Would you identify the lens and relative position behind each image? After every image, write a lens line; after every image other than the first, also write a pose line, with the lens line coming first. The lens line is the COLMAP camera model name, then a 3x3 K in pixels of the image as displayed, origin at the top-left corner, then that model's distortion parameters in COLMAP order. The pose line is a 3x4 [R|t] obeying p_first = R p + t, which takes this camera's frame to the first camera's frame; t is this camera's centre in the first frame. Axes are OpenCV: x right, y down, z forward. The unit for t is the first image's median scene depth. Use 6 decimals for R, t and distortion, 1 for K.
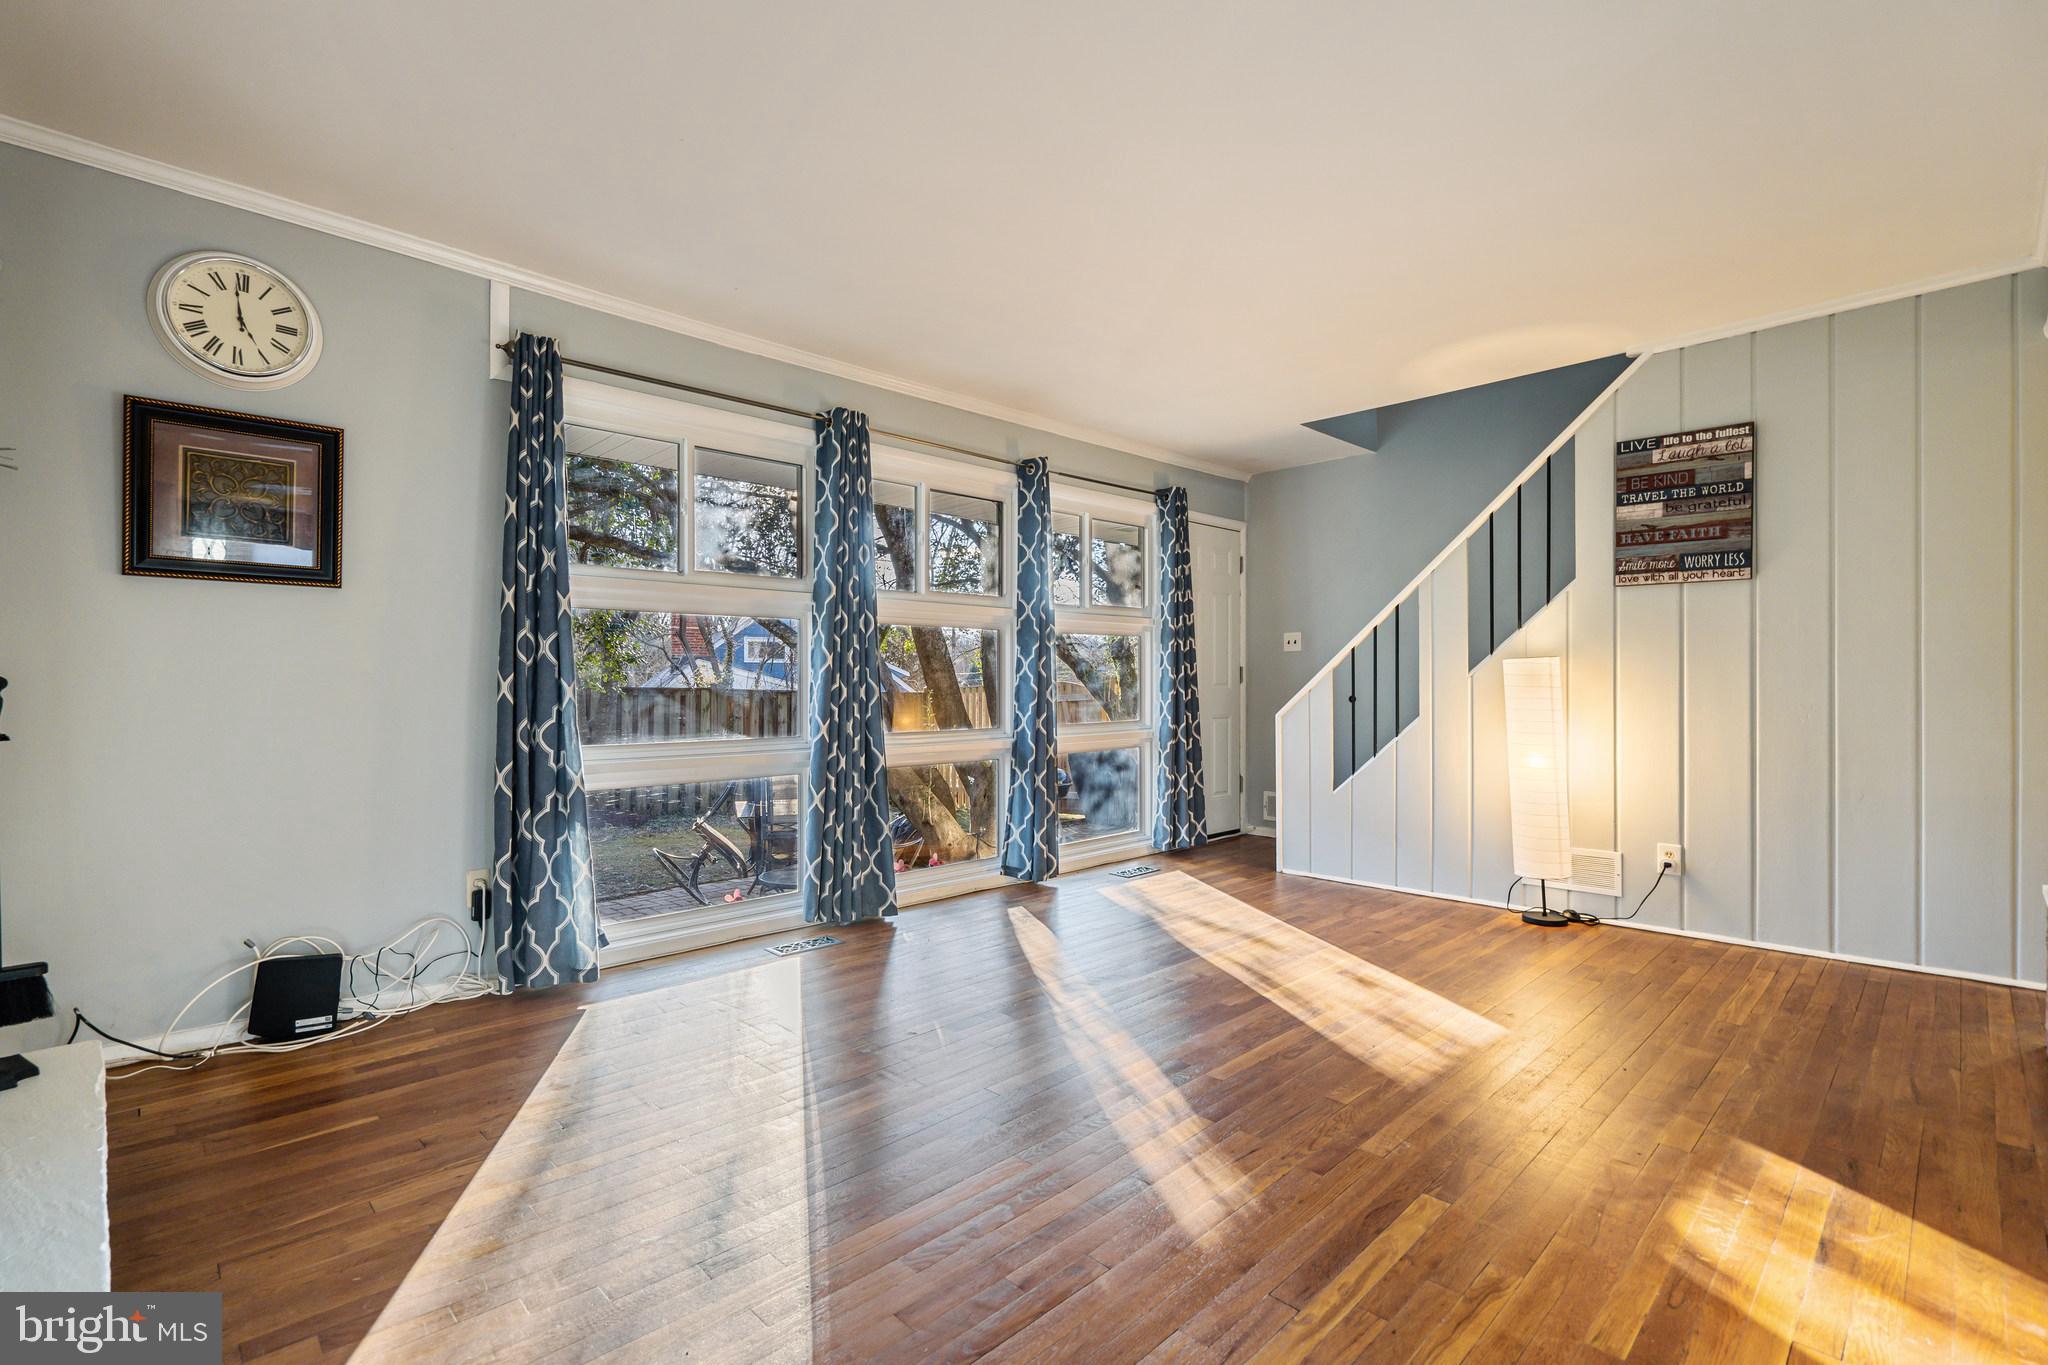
lens RADIAL K [[937.7, 0, 1012.1], [0, 937.7, 681.9], [0, 0, 1]] dist [-0.001176, -0.000064]
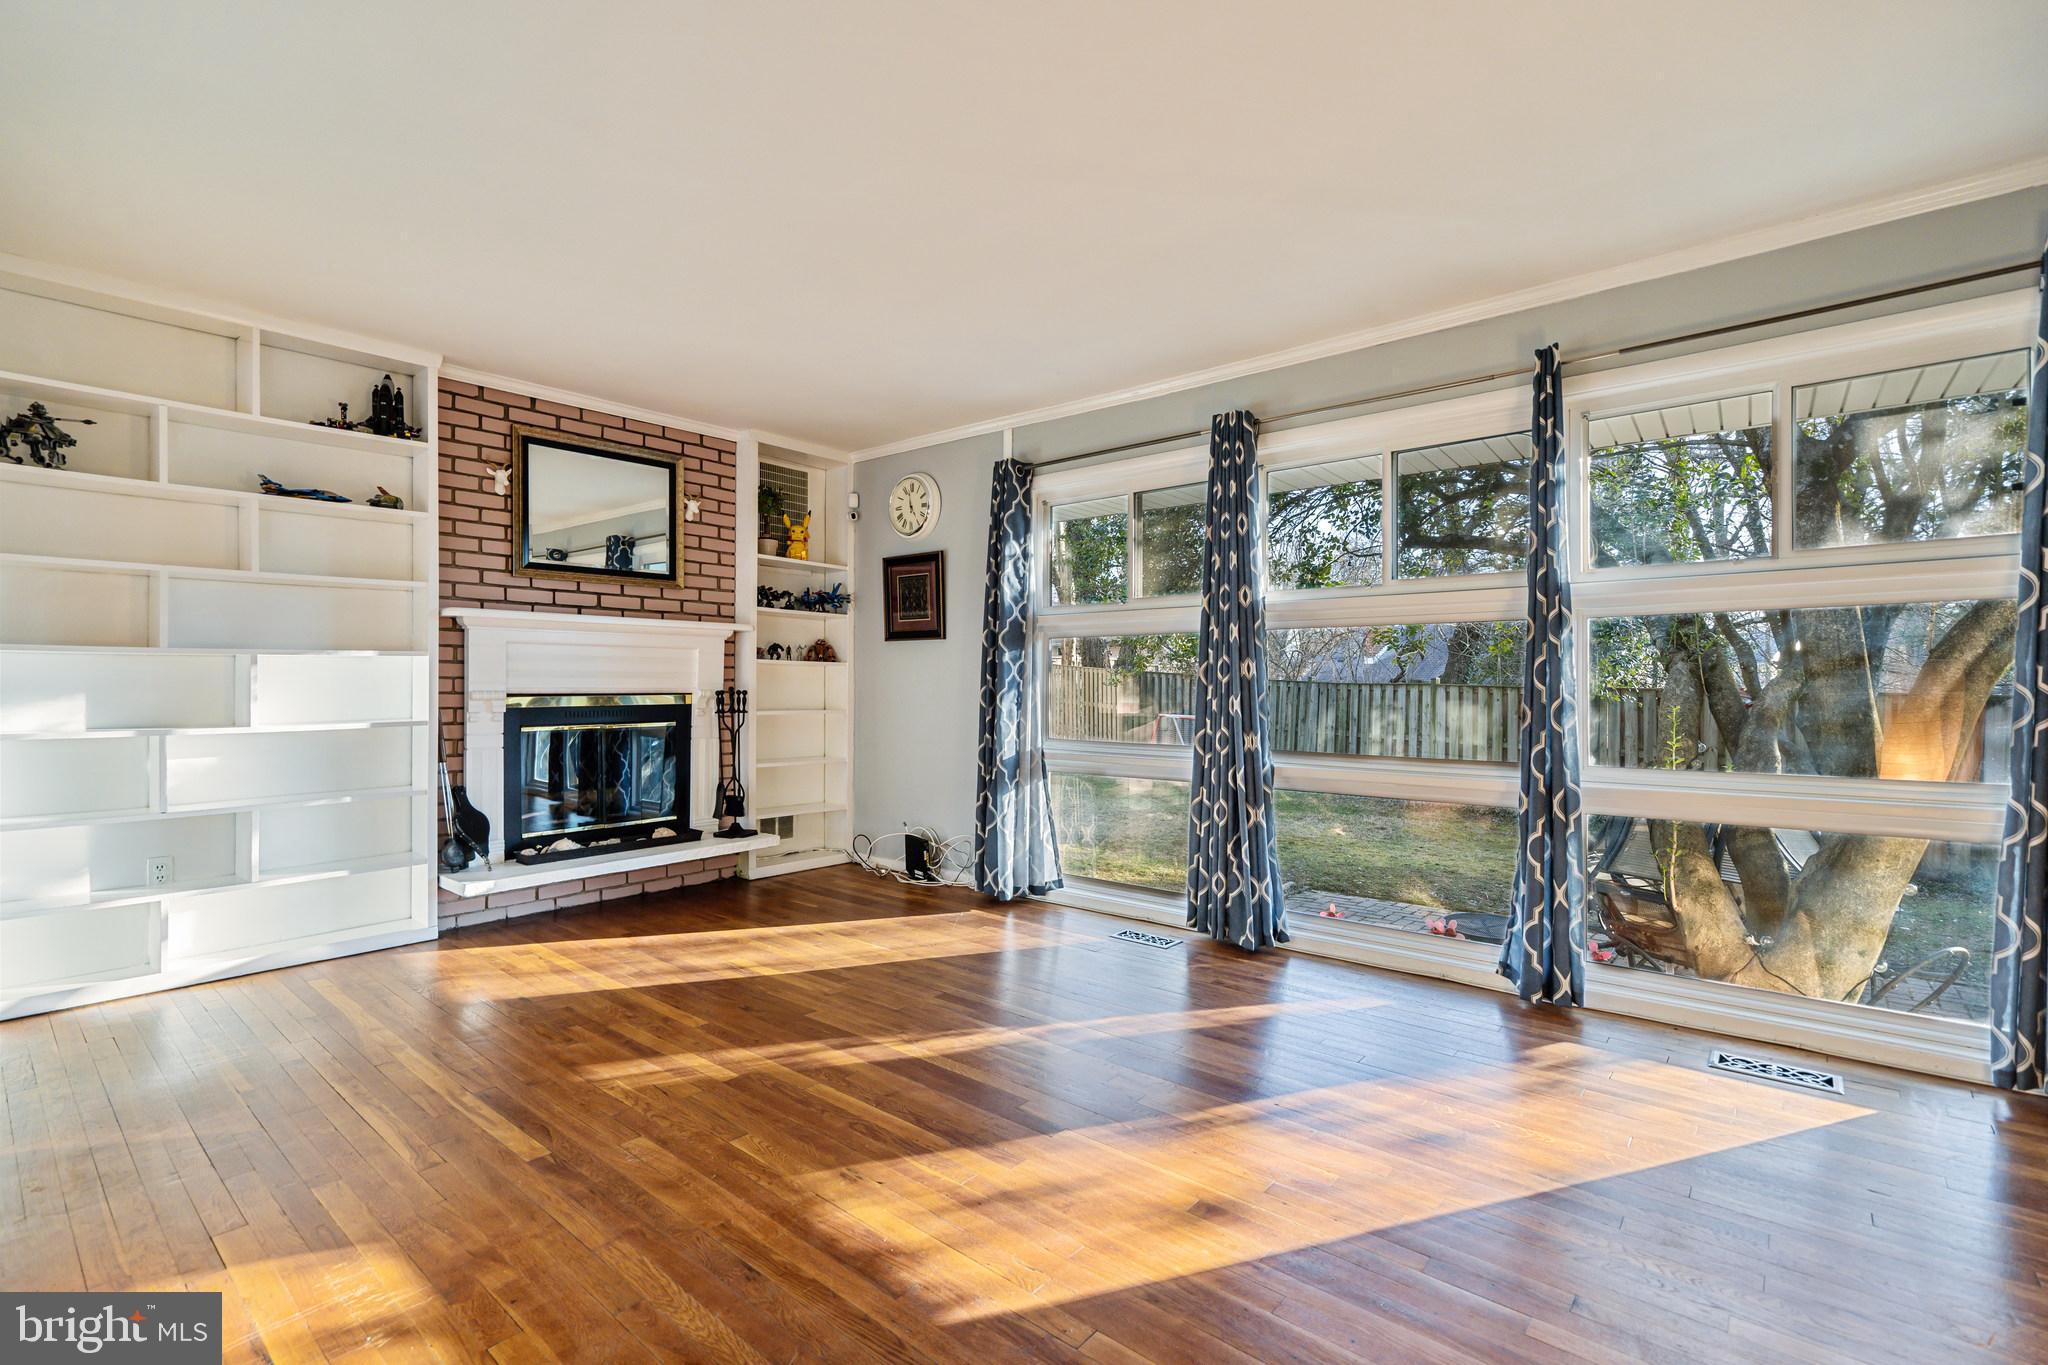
lens RADIAL K [[937.7, 0, 1012.1], [0, 937.7, 681.9], [0, 0, 1]] dist [-0.001176, -0.000064]
pose [[0.083840, 0.001471, -0.996478, 1.156536], [0.001836, 0.999997, 0.001631, -0.021747], [0.996478, -0.001966, 0.083837, 1.042284]]
